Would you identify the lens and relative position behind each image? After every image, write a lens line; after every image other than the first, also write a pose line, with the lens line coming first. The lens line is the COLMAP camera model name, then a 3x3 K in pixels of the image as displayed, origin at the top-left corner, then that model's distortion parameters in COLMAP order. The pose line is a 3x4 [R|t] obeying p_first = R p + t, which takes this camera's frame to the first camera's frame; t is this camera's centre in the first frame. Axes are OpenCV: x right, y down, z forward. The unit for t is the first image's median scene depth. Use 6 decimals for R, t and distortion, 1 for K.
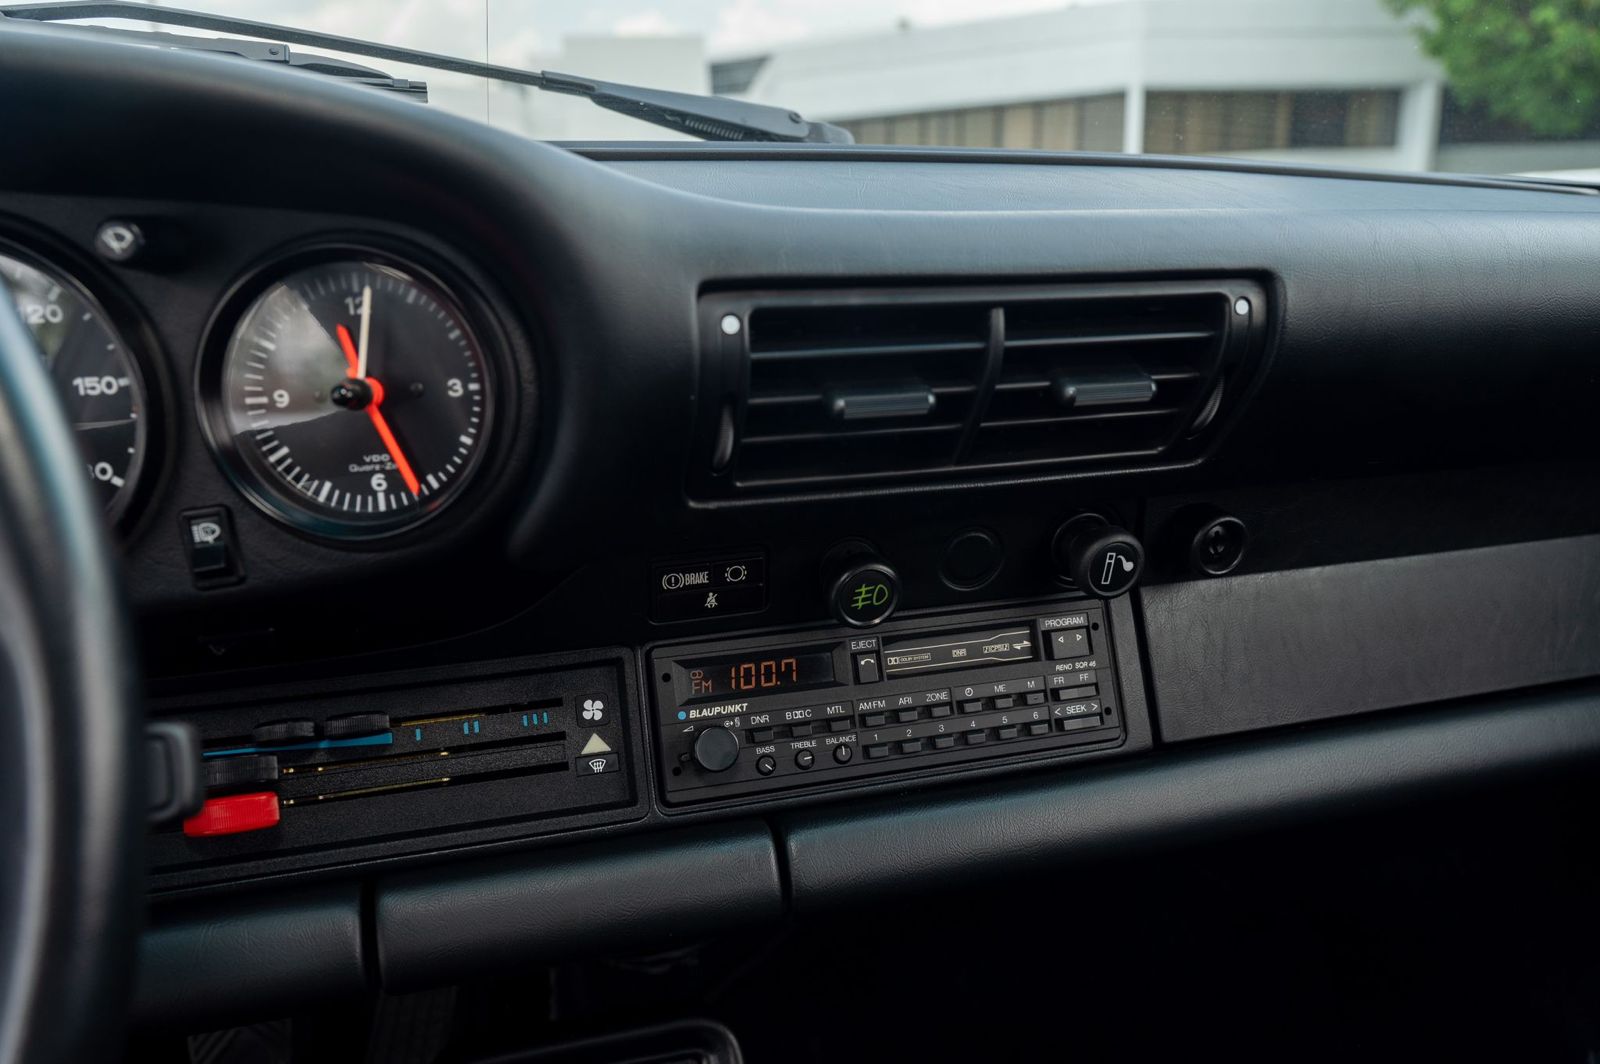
lens RADIAL K [[1215.8, 0, 800.0], [0, 1215.8, 532.0], [0, 0, 1]] dist [-0.006744, 0.004601]
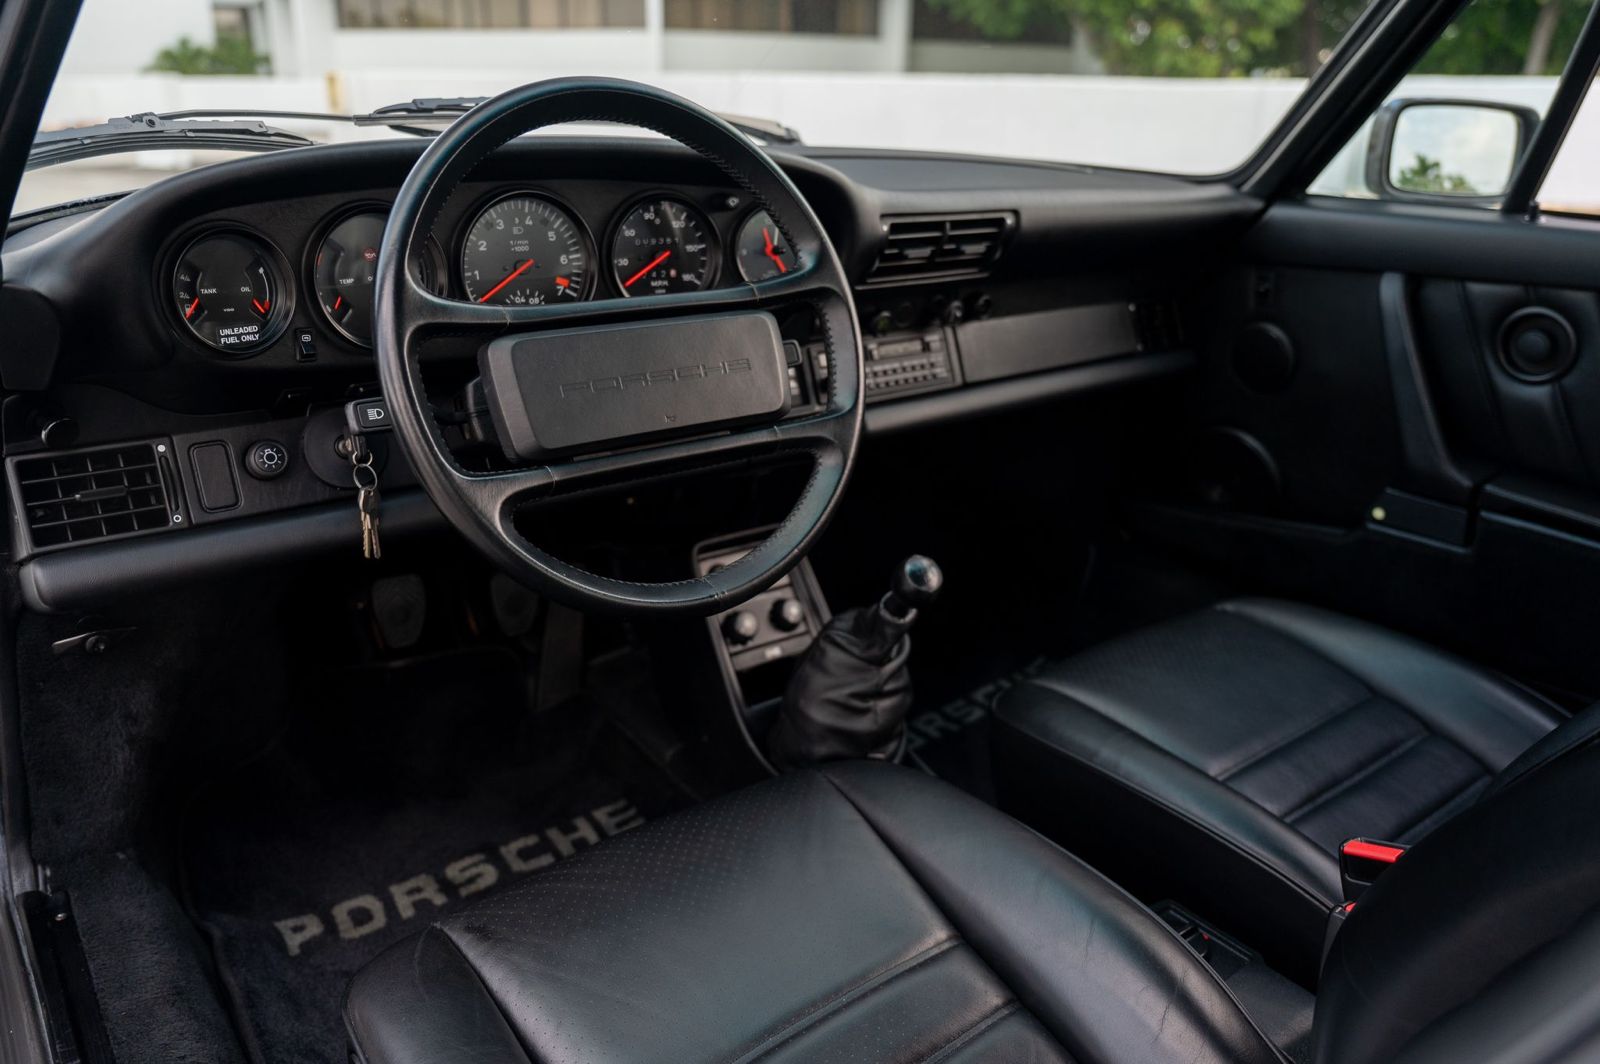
lens RADIAL K [[1215.8, 0, 800.0], [0, 1215.8, 532.0], [0, 0, 1]] dist [-0.006744, 0.004601]
pose [[0.923447, -0.093029, 0.372277, -1.134708], [0.055175, 0.992277, 0.111098, 0.192471], [-0.379738, -0.082053, 0.921448, -1.445338]]
